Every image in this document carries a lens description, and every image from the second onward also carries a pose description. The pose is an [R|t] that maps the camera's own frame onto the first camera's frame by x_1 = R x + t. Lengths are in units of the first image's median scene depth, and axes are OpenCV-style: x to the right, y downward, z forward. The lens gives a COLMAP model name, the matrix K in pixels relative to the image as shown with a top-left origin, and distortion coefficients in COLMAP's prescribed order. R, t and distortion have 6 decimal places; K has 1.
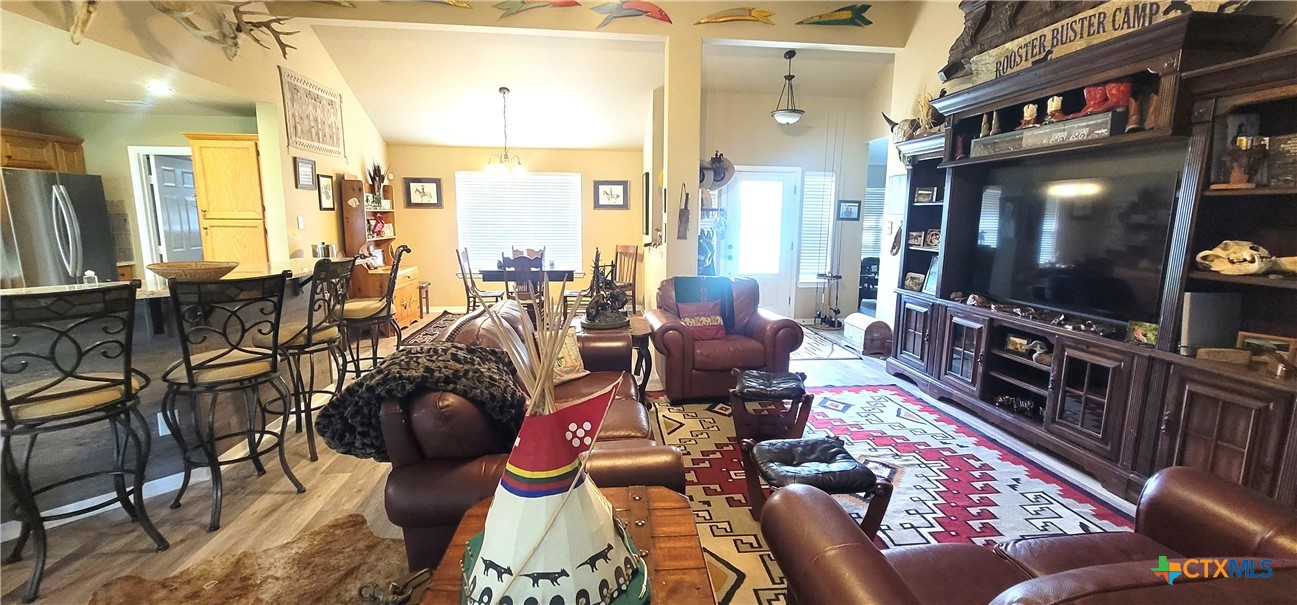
lens RADIAL K [[528.8, 0, 654.1], [0, 528.8, 298.9], [0, 0, 1]] dist [-0.007476, 0.001472]
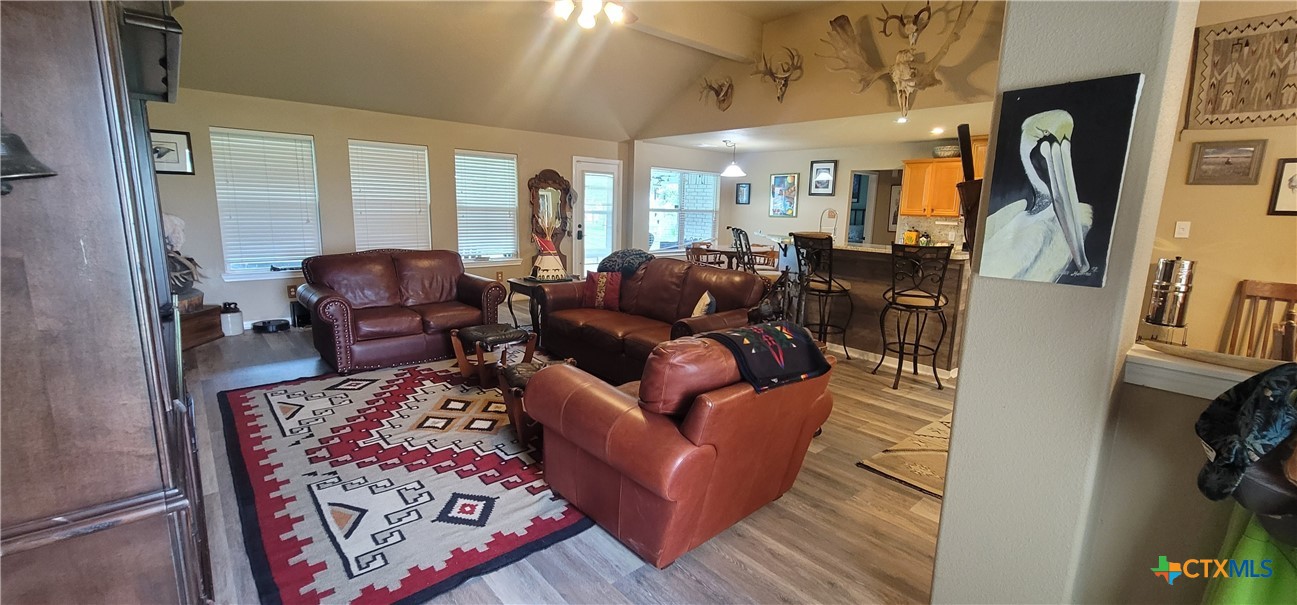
lens RADIAL K [[528.8, 0, 647.6], [0, 528.8, 298.9], [0, 0, 1]] dist [-0.007476, 0.001472]
pose [[-0.825316, 0.080703, -0.558874, 0.550075], [-0.115309, 0.944792, 0.306713, -0.250426], [0.552772, 0.317578, -0.770446, 1.684907]]
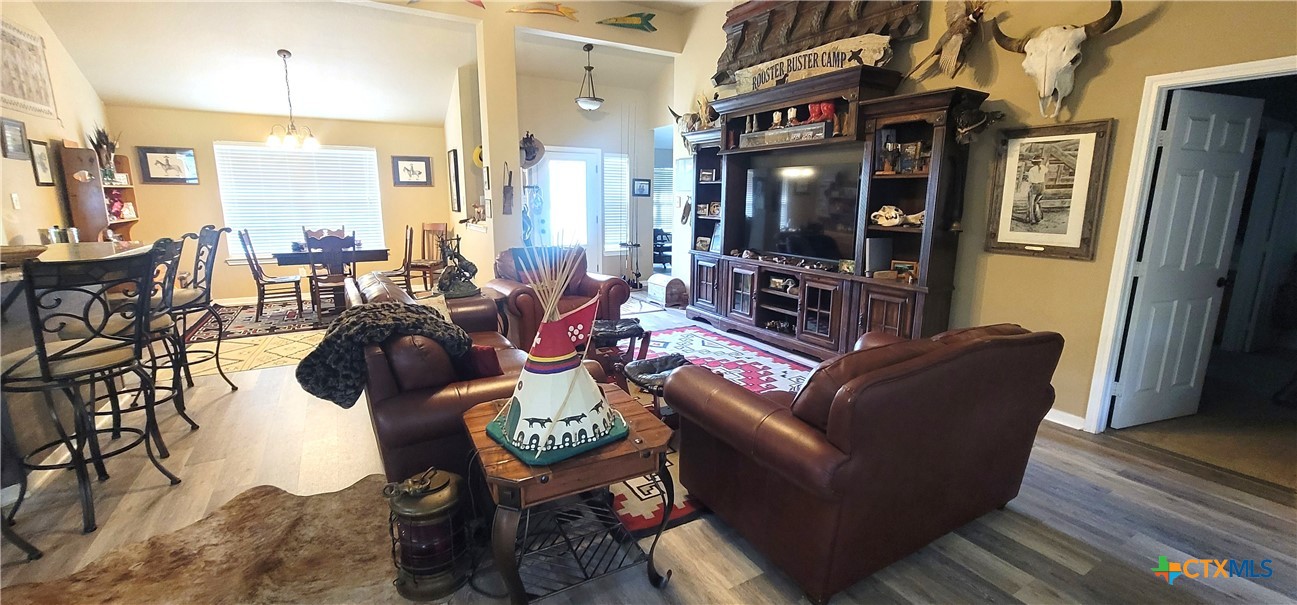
lens RADIAL K [[528.8, 0, 654.9], [0, 528.8, 299.3], [0, 0, 1]] dist [-0.007476, 0.001472]
pose [[0.912714, -0.081432, 0.400402, -0.177293], [0.064693, 0.996379, 0.055174, 0.029760], [-0.403445, -0.024455, 0.914677, -0.162051]]
